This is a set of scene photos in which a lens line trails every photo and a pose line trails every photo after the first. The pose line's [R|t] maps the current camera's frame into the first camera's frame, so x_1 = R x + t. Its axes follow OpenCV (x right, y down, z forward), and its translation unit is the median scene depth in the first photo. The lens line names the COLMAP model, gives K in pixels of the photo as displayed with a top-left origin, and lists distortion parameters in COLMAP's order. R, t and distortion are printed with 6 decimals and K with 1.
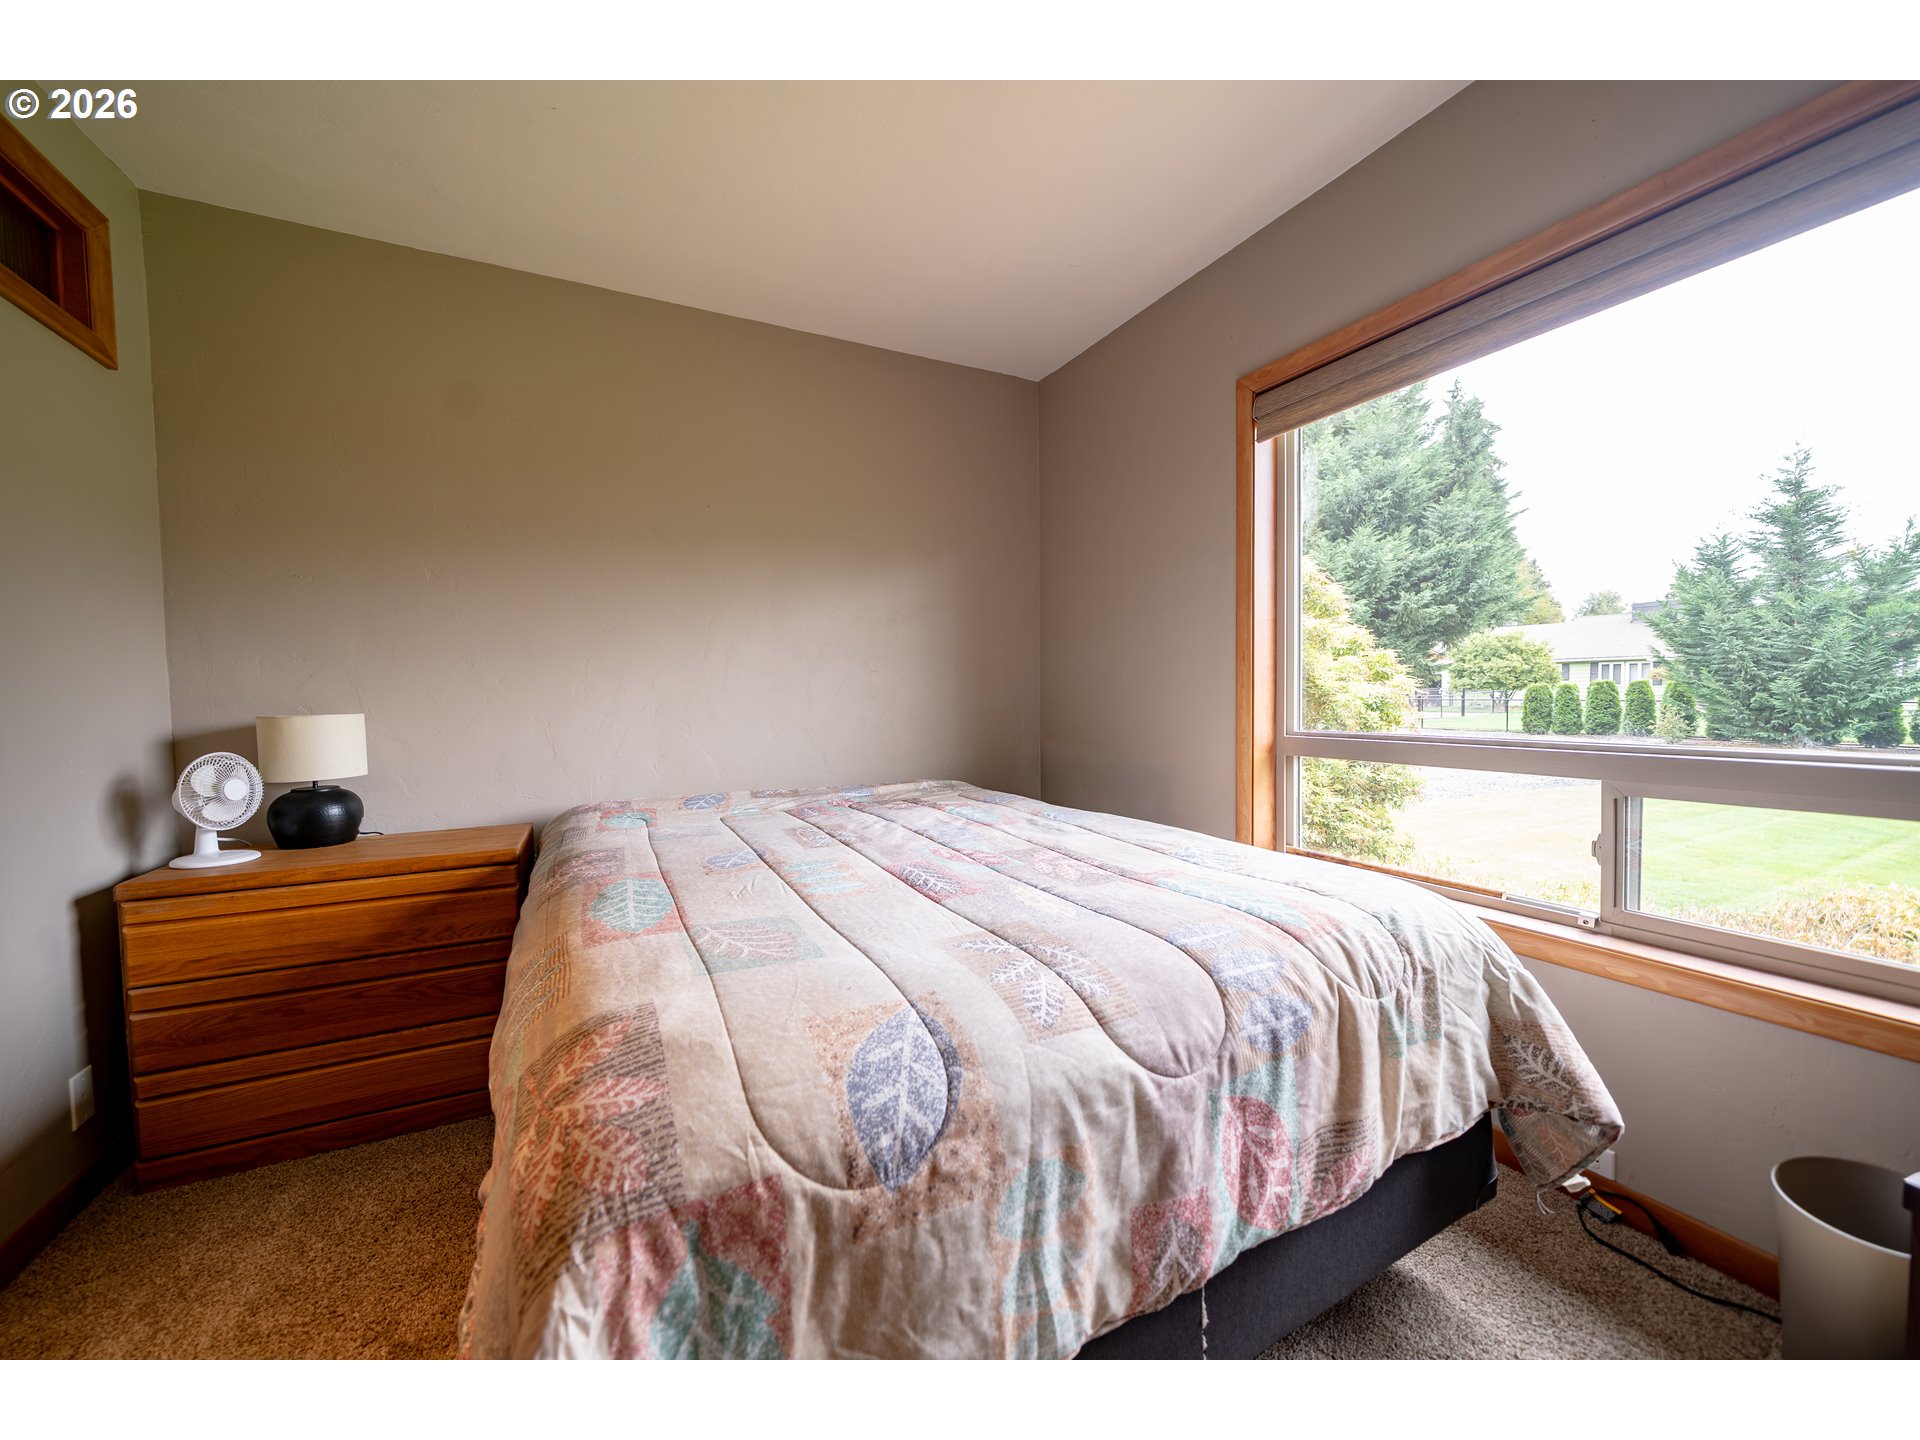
lens RADIAL K [[704.1, 0, 940.6], [0, 704.1, 723.1], [0, 0, 1]] dist [-0.002720, -0.000287]
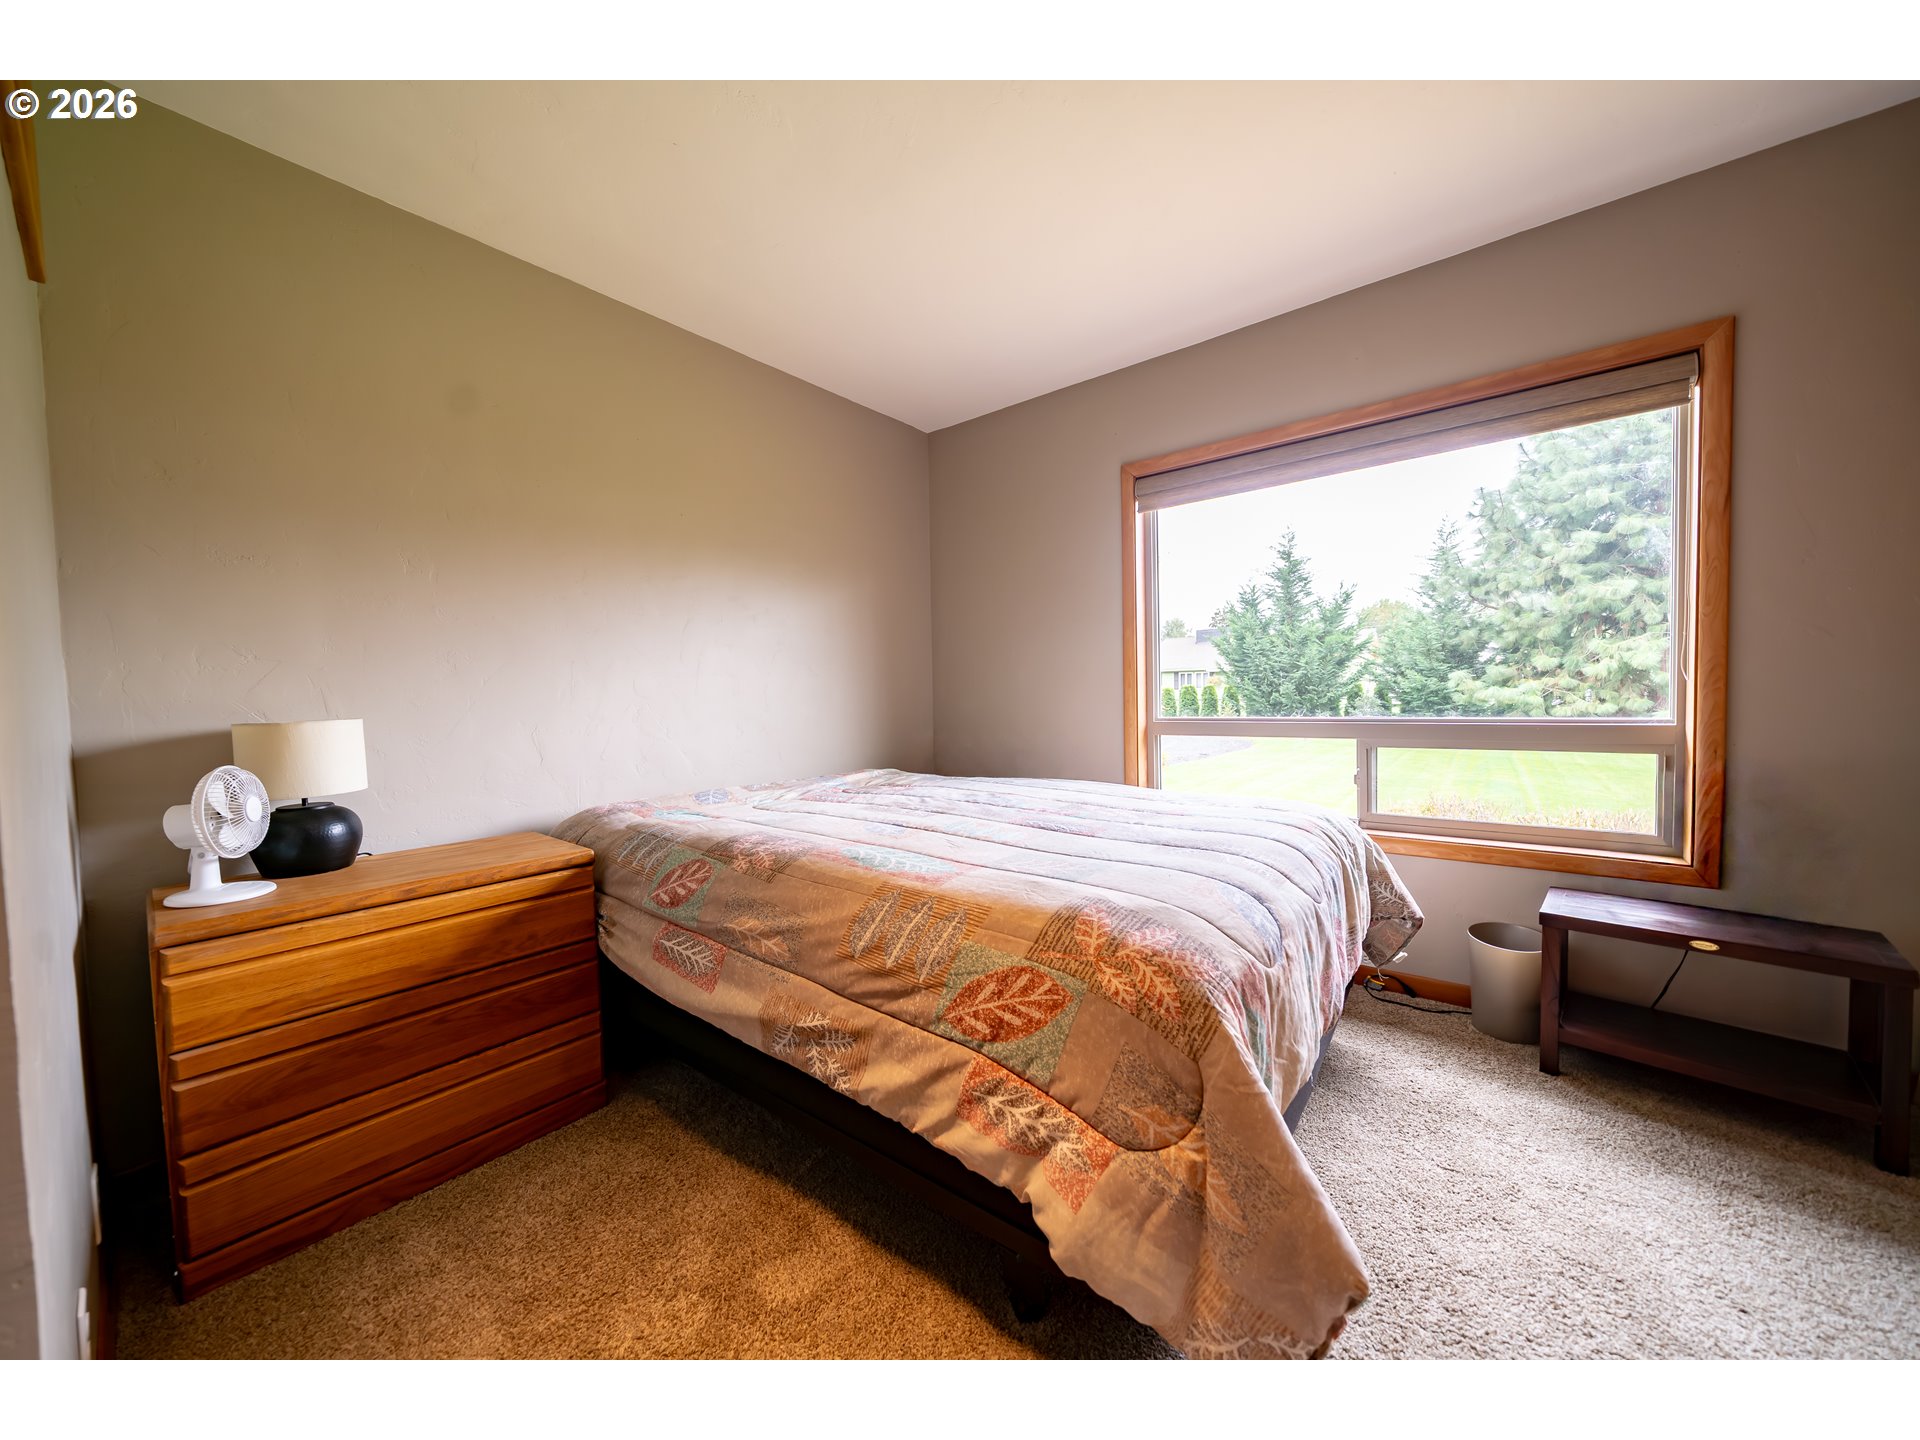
lens RADIAL K [[654.8, 0, 960.0], [0, 654.8, 720.0], [0, 0, 1]] dist [-0.005344, -0.000240]
pose [[0.915856, -0.023658, 0.400809, -0.550668], [0.027274, 0.999623, -0.003316, 0.013757], [-0.400580, 0.013969, 0.916156, -0.066990]]
